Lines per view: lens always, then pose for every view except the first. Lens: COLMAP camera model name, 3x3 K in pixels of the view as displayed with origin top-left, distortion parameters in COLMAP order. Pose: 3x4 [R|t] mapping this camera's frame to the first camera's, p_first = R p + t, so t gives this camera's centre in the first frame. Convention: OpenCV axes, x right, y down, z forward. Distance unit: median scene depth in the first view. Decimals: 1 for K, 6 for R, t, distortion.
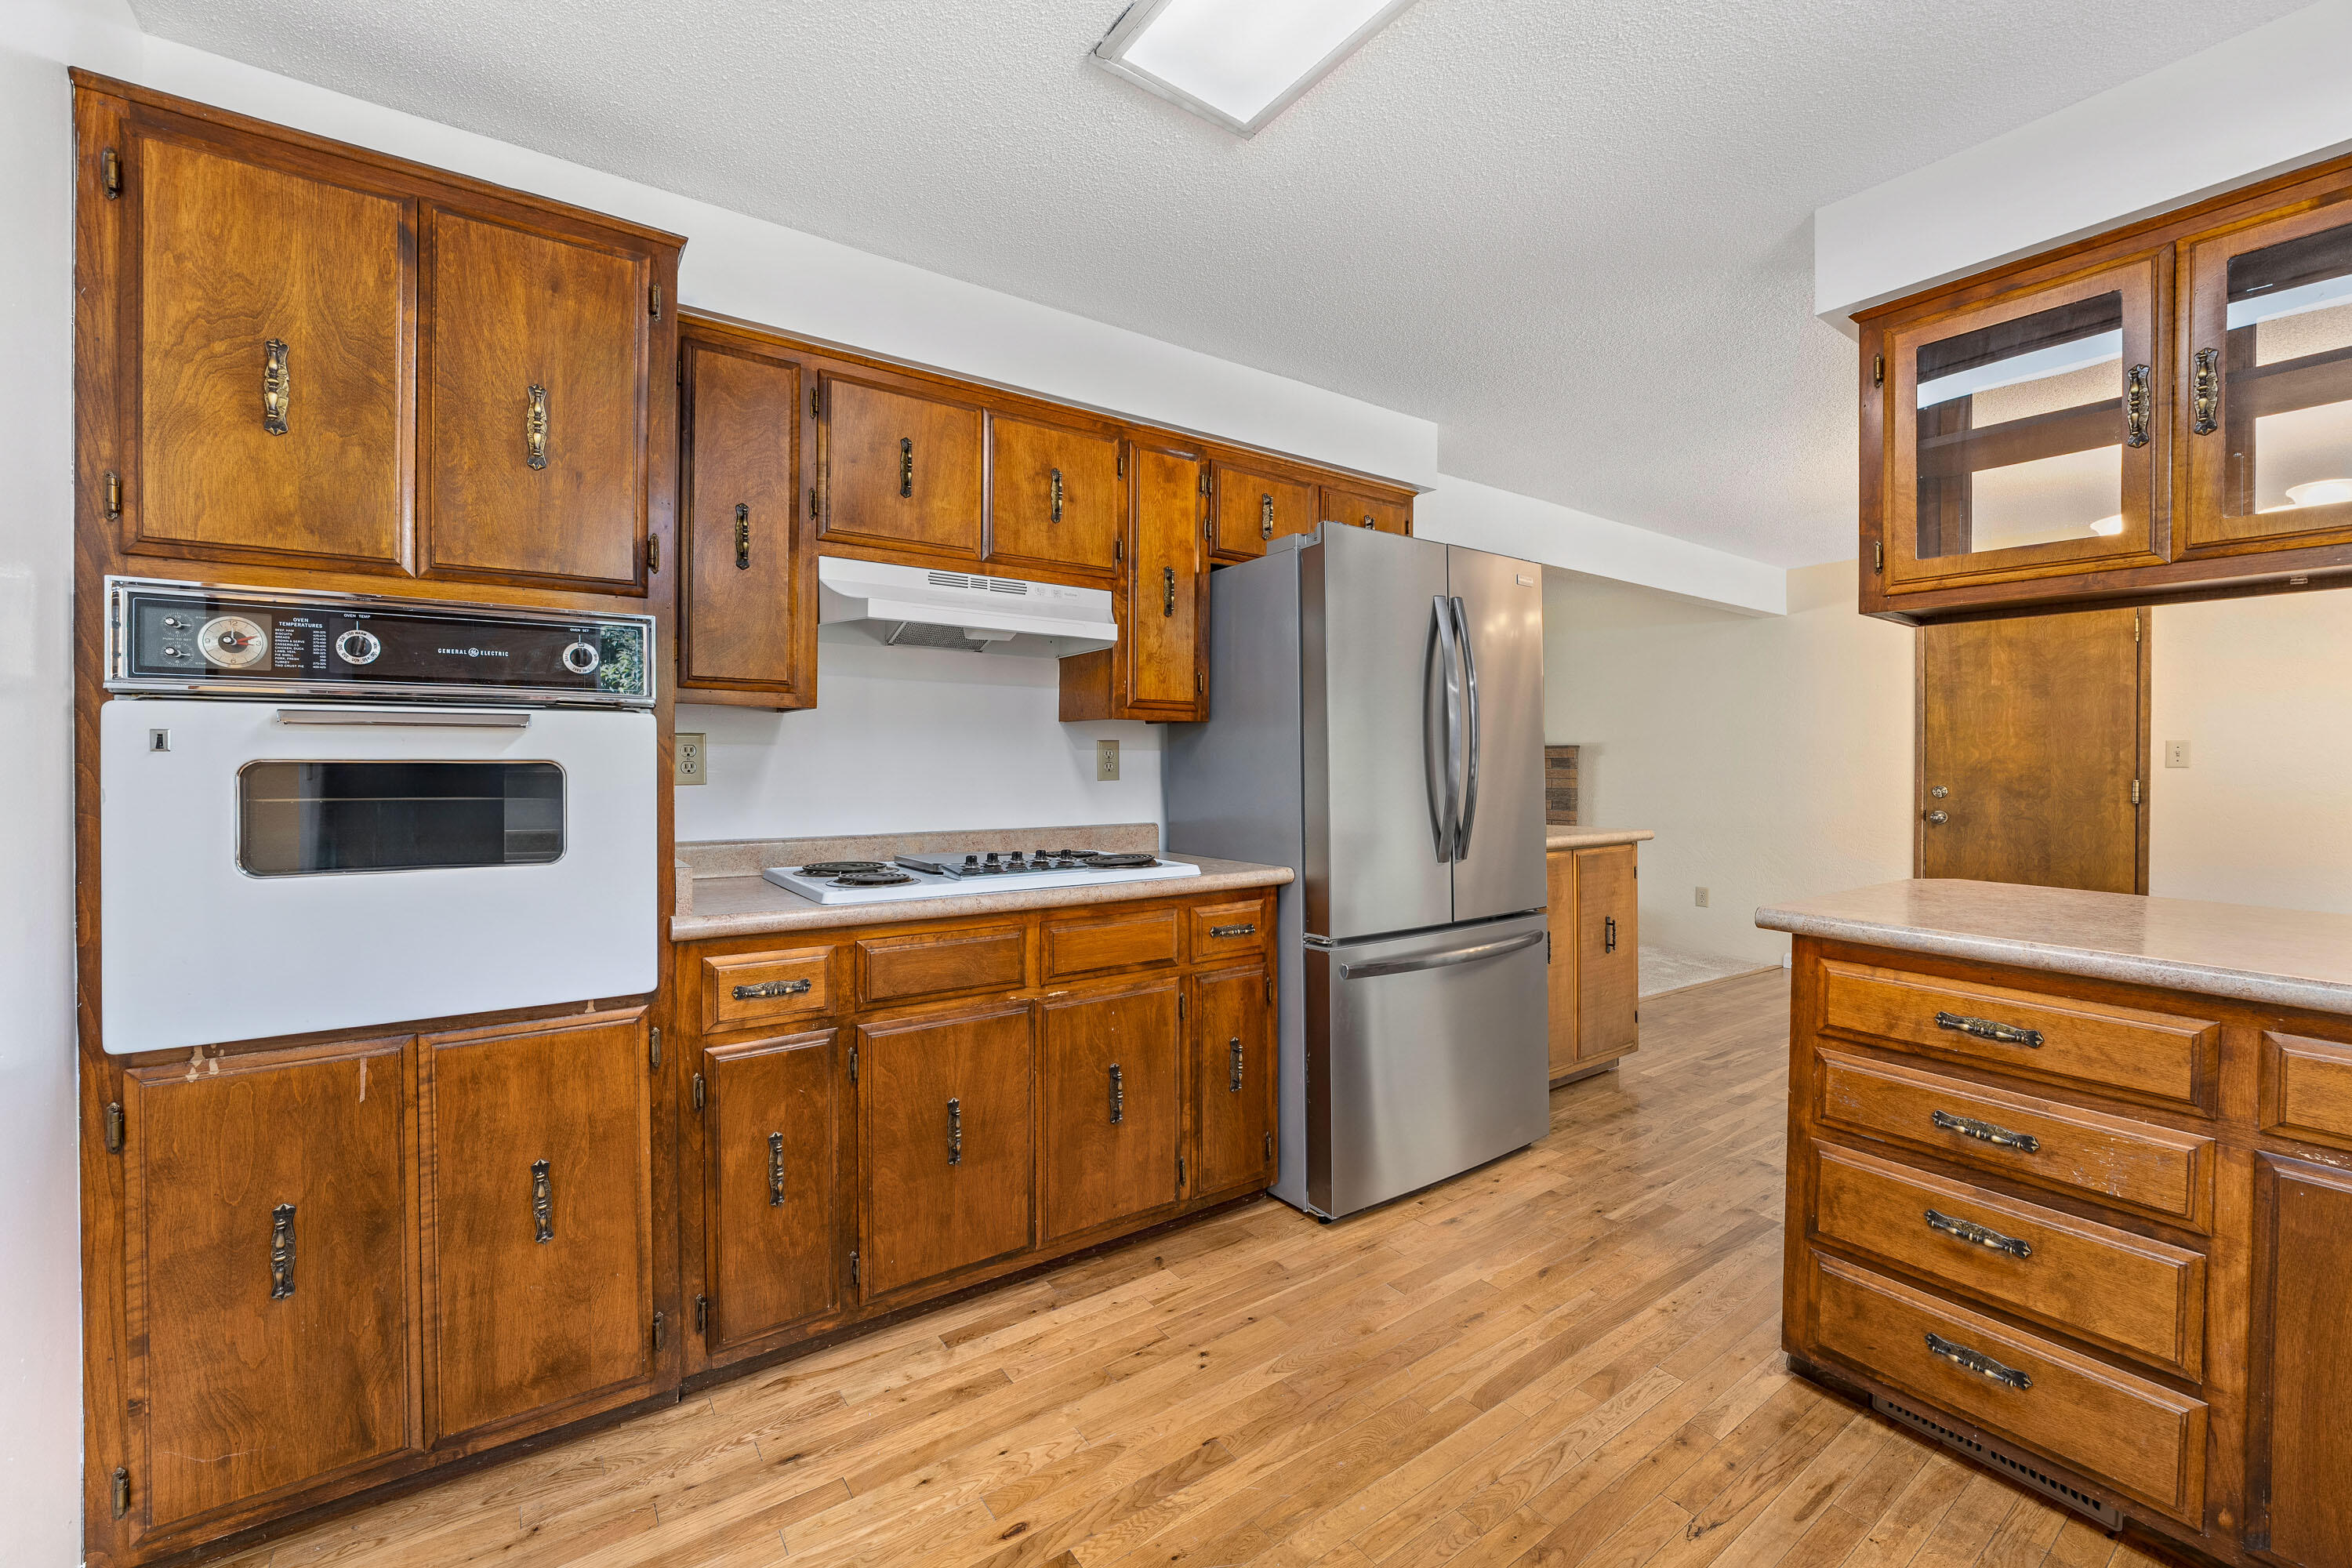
lens RADIAL K [[956.5, 0, 1177.5], [0, 956.5, 760.8], [0, 0, 1]] dist [-0.008910, 0.000544]
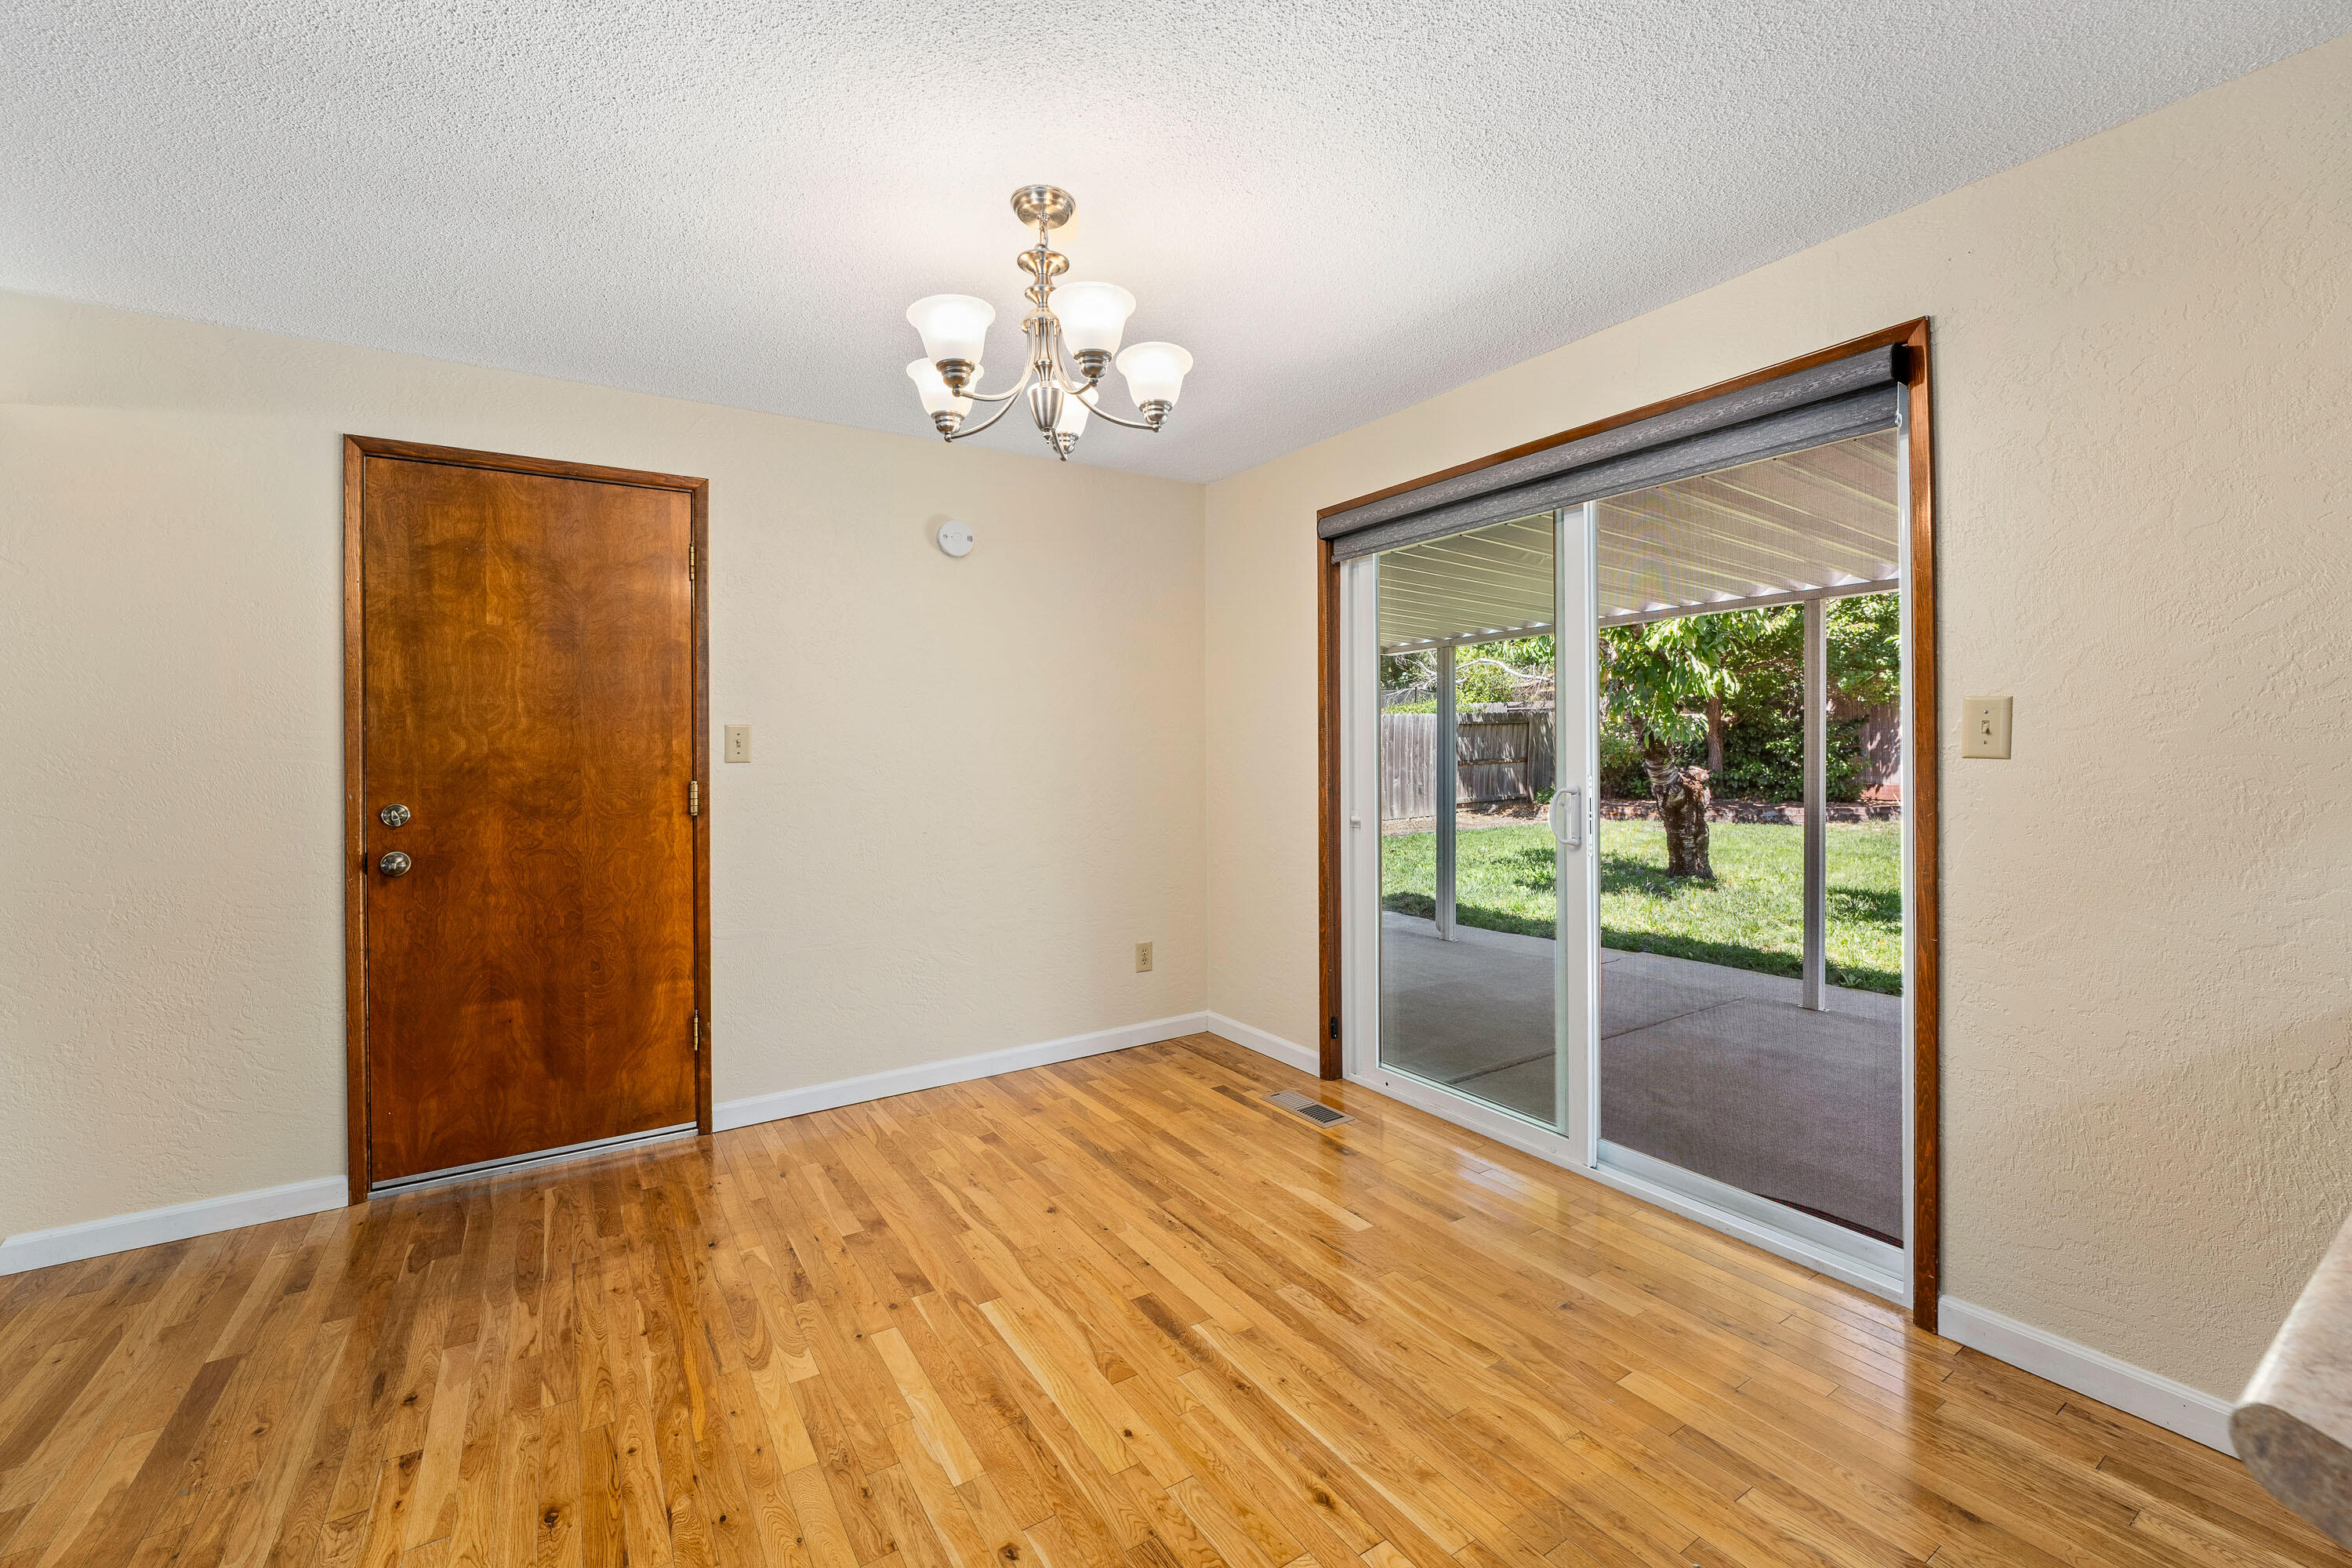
lens RADIAL K [[962.2, 0, 1172.1], [0, 962.2, 748.1], [0, 0, 1]] dist [-0.021233, 0.006397]
pose [[0.039733, -0.000793, 0.999210, 0.750316], [0.010735, 0.999942, 0.000366, -0.000942], [-0.999153, 0.010712, 0.039739, 1.414796]]
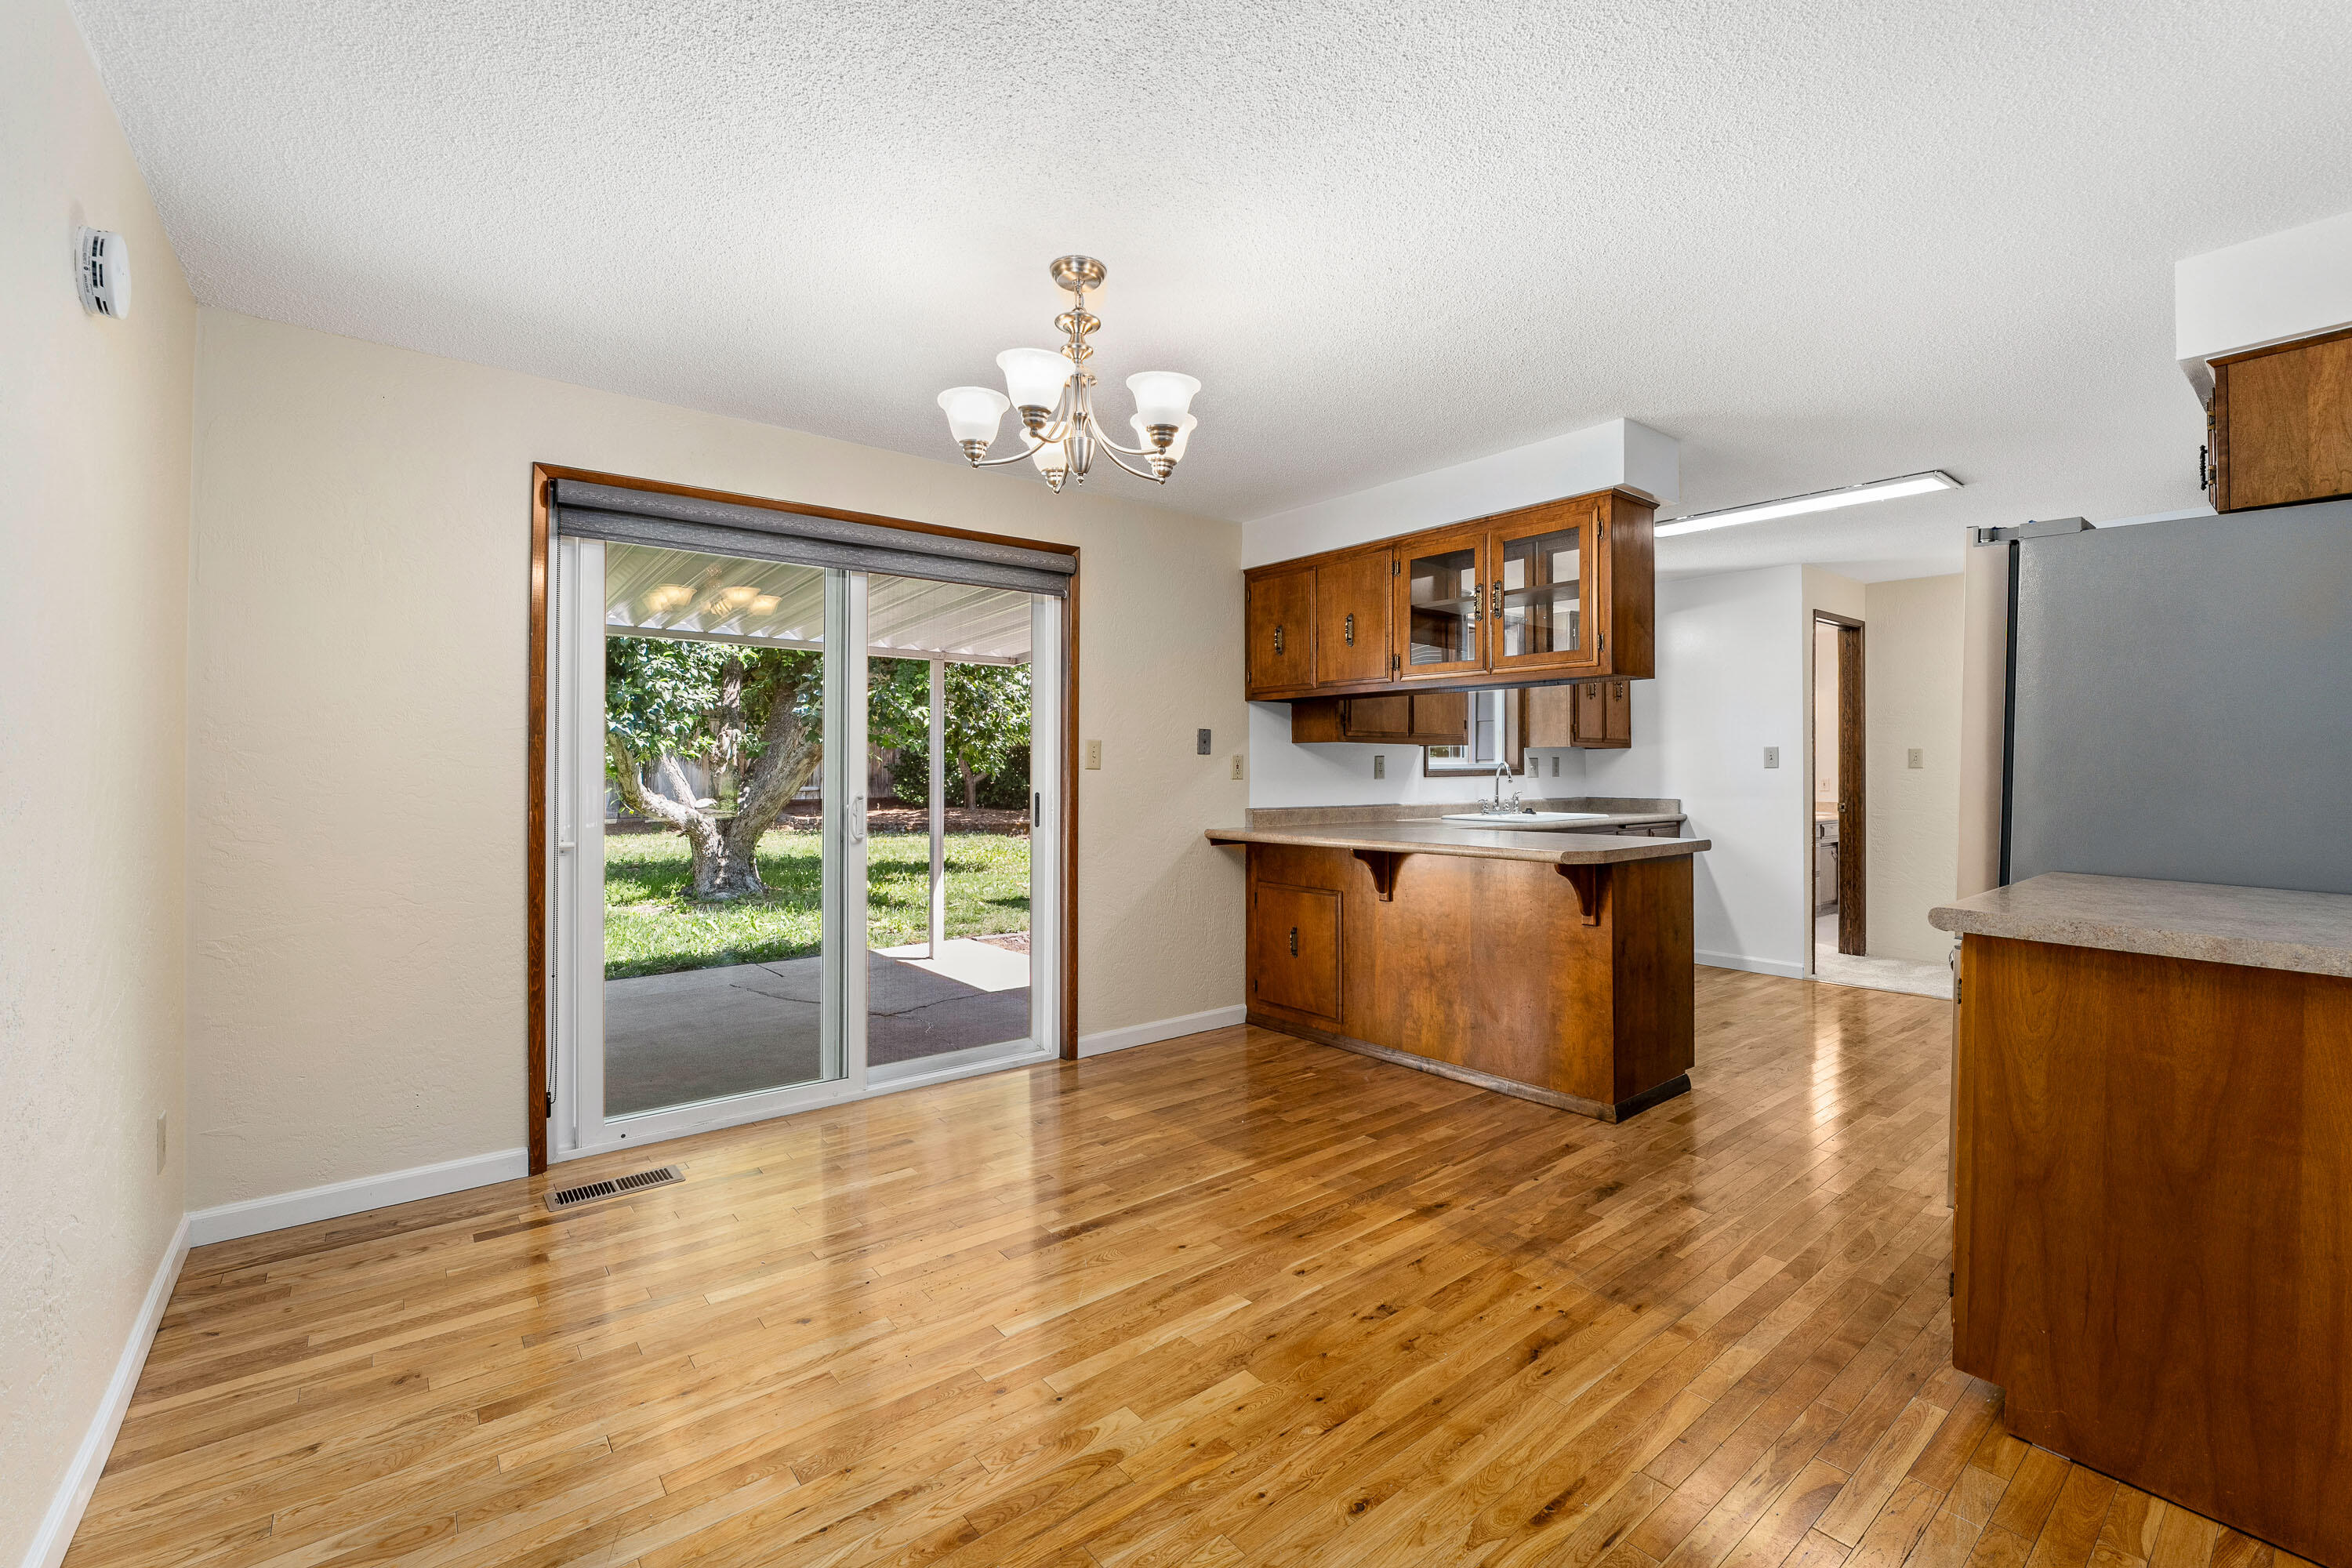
lens RADIAL K [[1003.7, 0, 1171.8], [0, 1003.7, 771.7], [0, 0, 1]] dist [-0.026331, 0.000246]
pose [[-0.998330, -0.003566, -0.057652, 1.707391], [-0.004177, 0.999936, 0.010476, -0.004903], [0.057611, 0.010699, -0.998282, 2.775226]]
